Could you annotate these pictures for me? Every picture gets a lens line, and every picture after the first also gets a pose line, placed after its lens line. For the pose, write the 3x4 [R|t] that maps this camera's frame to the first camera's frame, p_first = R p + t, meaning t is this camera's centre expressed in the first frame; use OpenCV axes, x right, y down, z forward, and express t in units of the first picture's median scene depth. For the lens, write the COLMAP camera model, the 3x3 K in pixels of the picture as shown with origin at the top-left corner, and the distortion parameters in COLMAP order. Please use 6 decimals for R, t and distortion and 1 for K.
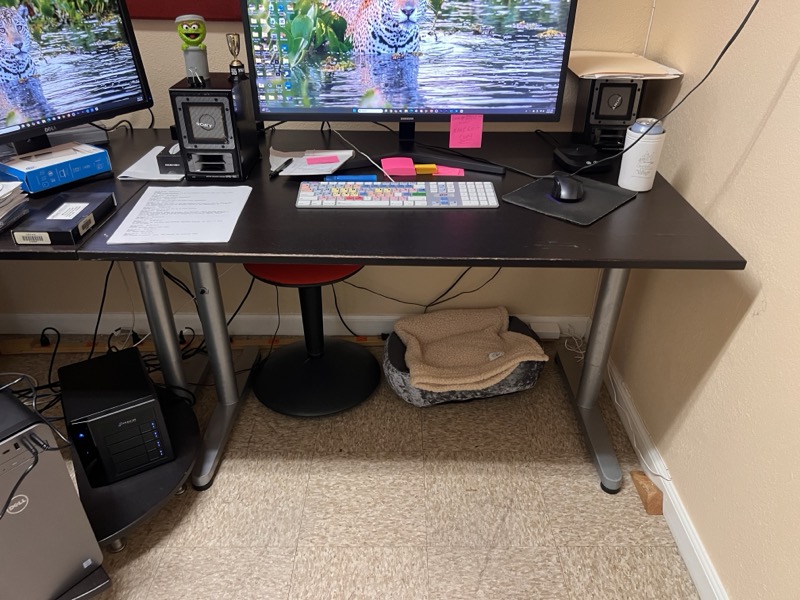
lens RADIAL K [[603.6, 0, 403.1], [0, 603.6, 299.2], [0, 0, 1]] dist [0.005855, -0.019238]
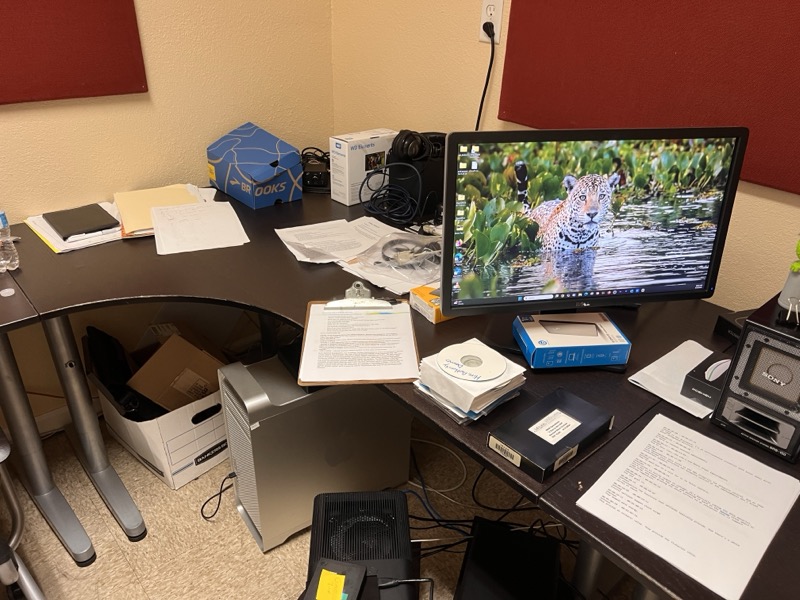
lens RADIAL K [[603.6, 0, 400.0], [0, 603.6, 303.1], [0, 0, 1]] dist [0.005855, -0.019238]
pose [[0.658279, 0.373020, -0.653854, -0.188682], [-0.411065, 0.905780, 0.102896, -0.260618], [0.630630, 0.201042, 0.749592, 0.182208]]
